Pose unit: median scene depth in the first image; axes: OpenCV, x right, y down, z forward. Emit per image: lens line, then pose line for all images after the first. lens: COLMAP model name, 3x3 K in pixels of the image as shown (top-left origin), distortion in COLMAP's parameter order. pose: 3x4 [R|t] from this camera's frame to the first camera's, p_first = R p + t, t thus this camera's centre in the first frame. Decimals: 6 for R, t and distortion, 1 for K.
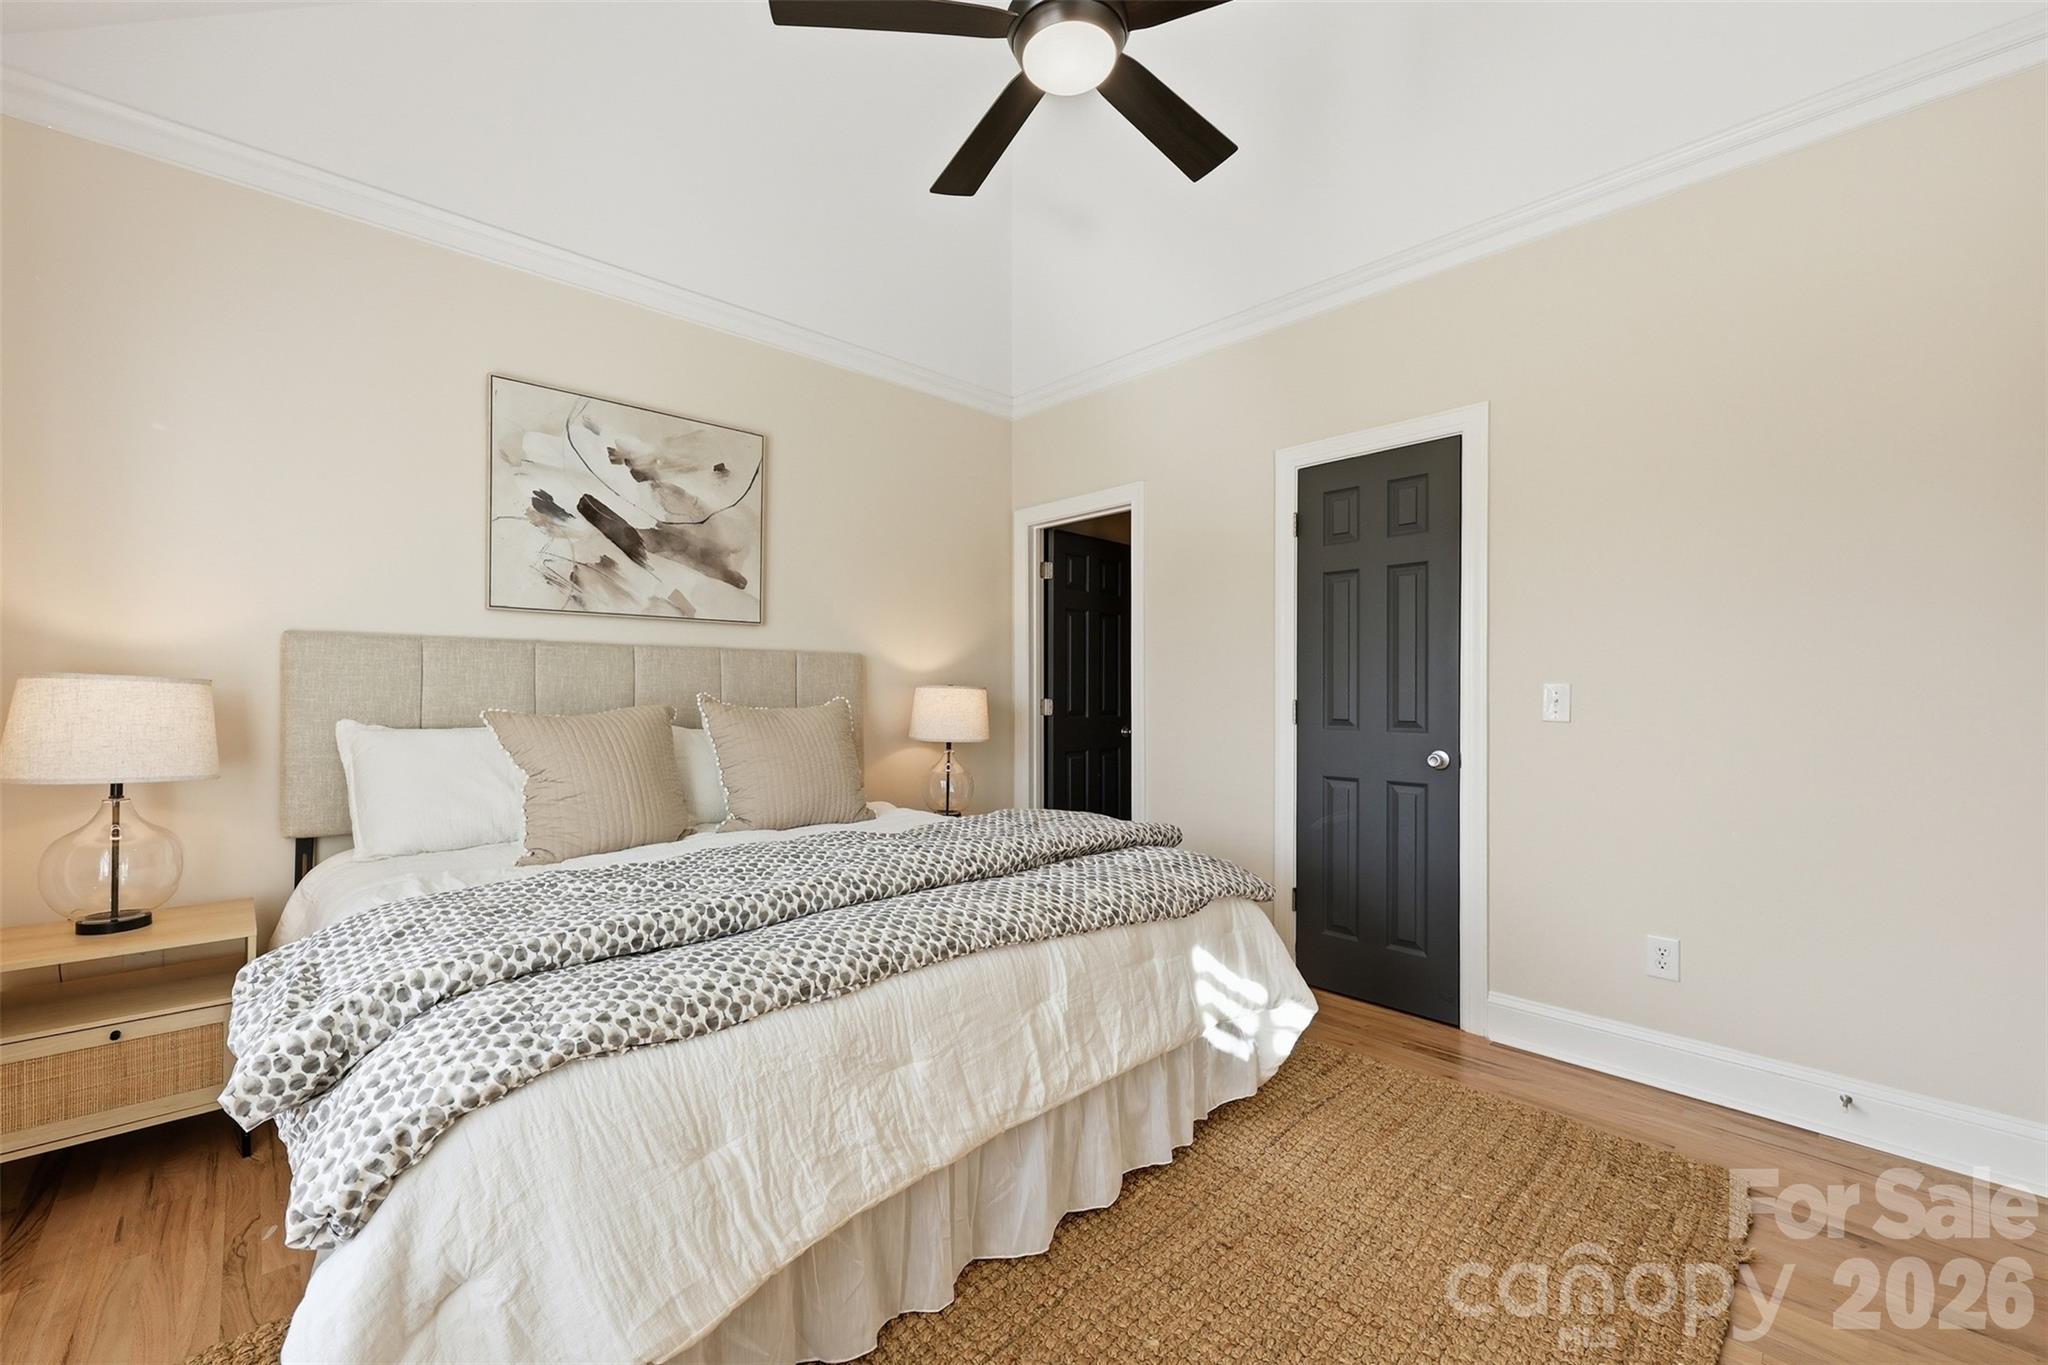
lens RADIAL K [[831.6, 0, 1028.8], [0, 831.6, 688.3], [0, 0, 1]] dist [0.000281, -0.000004]
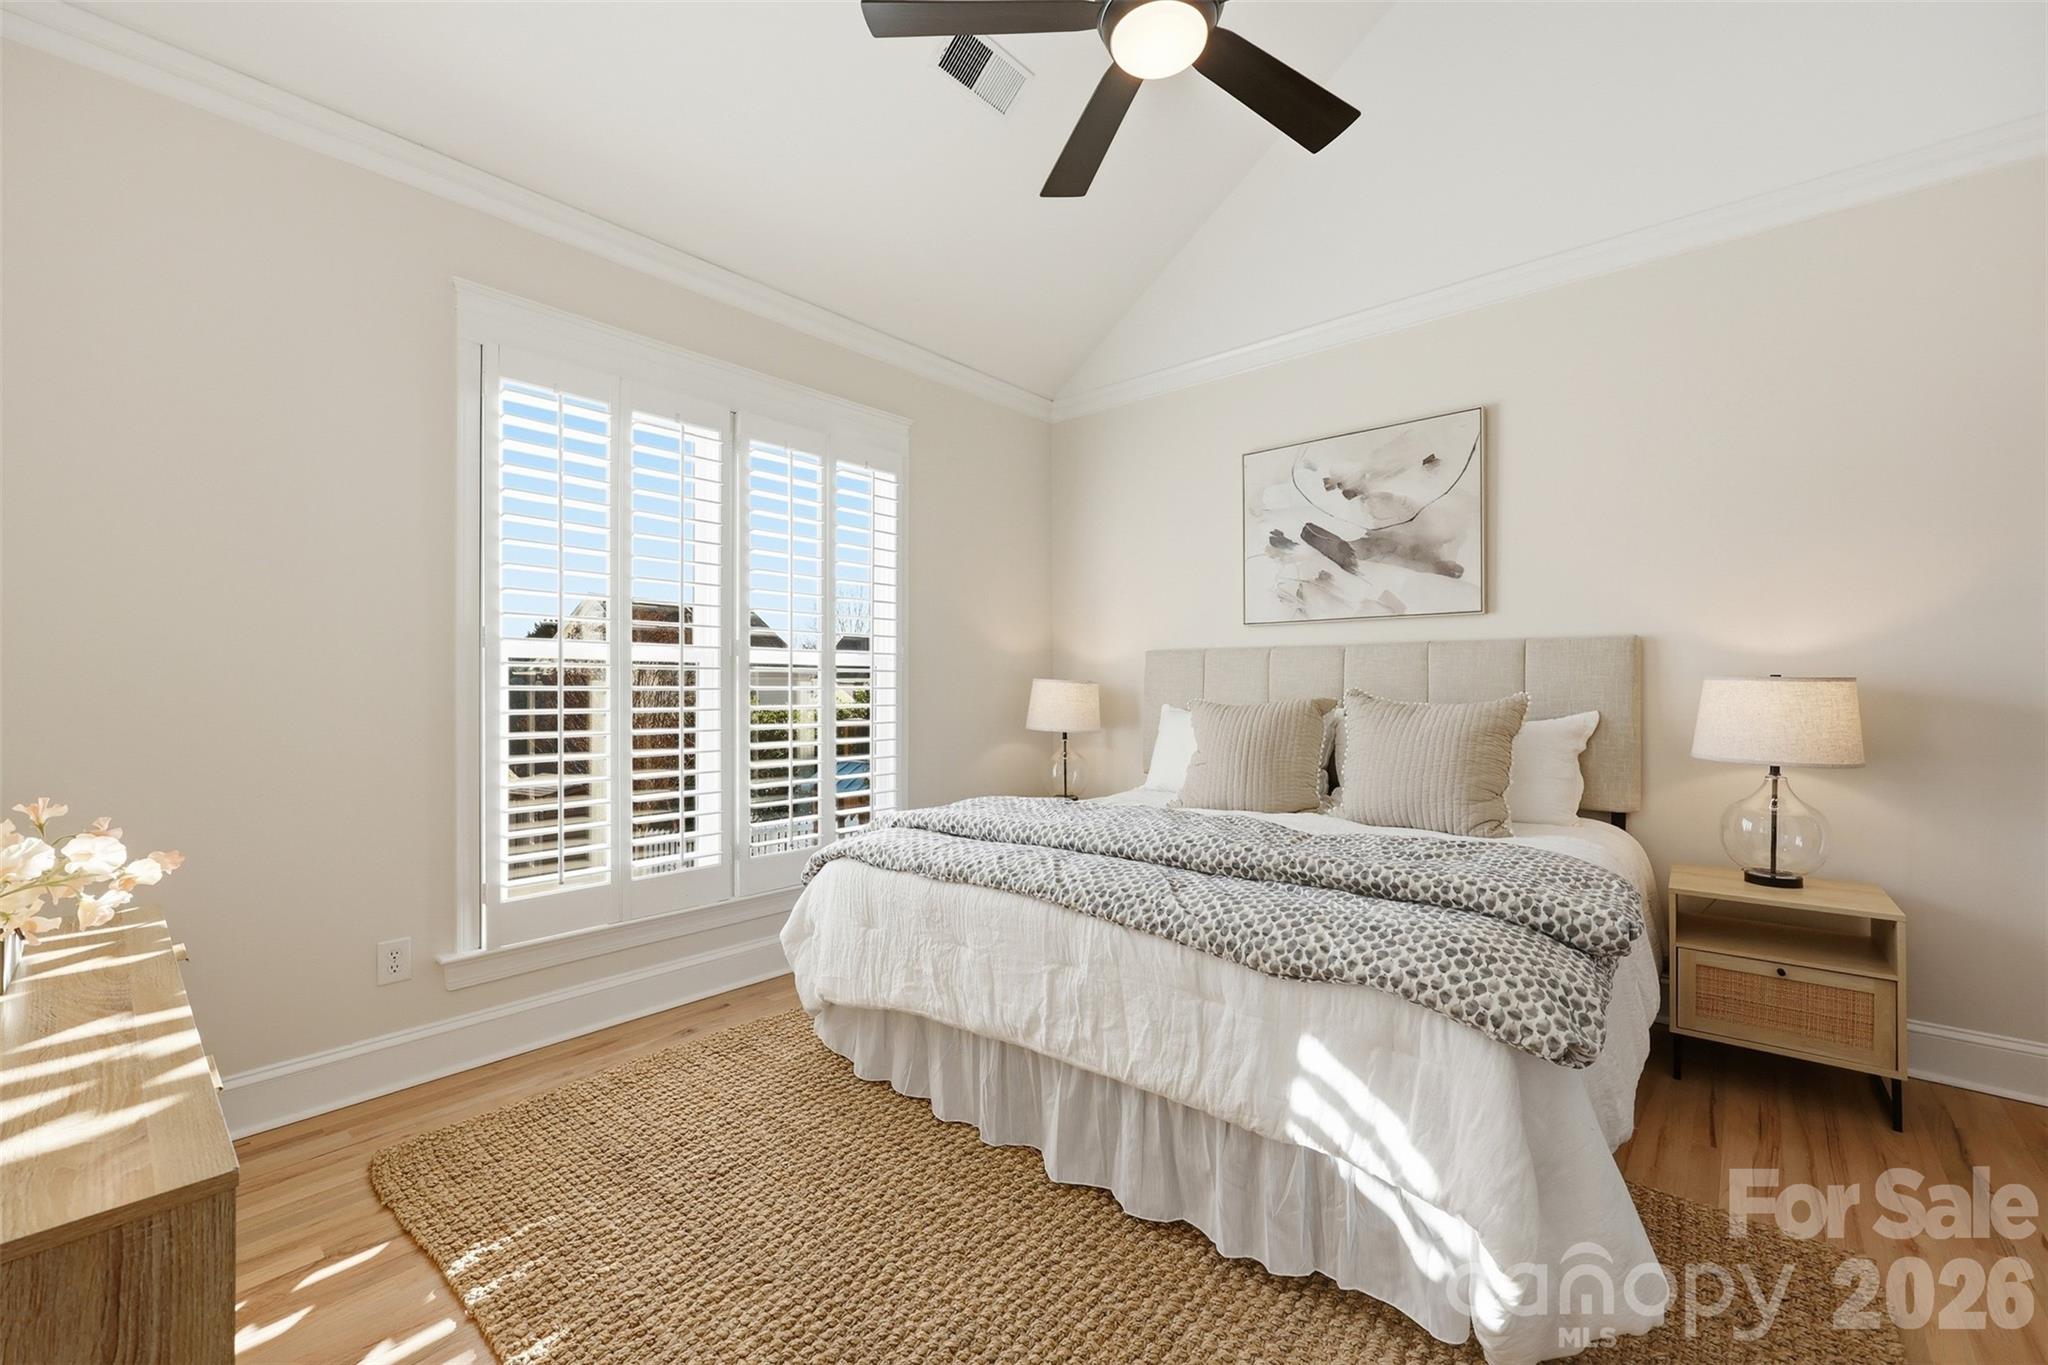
lens RADIAL K [[831.6, 0, 1028.8], [0, 831.6, 688.3], [0, 0, 1]] dist [0.000281, -0.000004]
pose [[0.105358, -0.000333, -0.994434, 0.610452], [0.006486, 0.999979, 0.000353, 0.003663], [0.994413, -0.006487, 0.105358, 0.455496]]
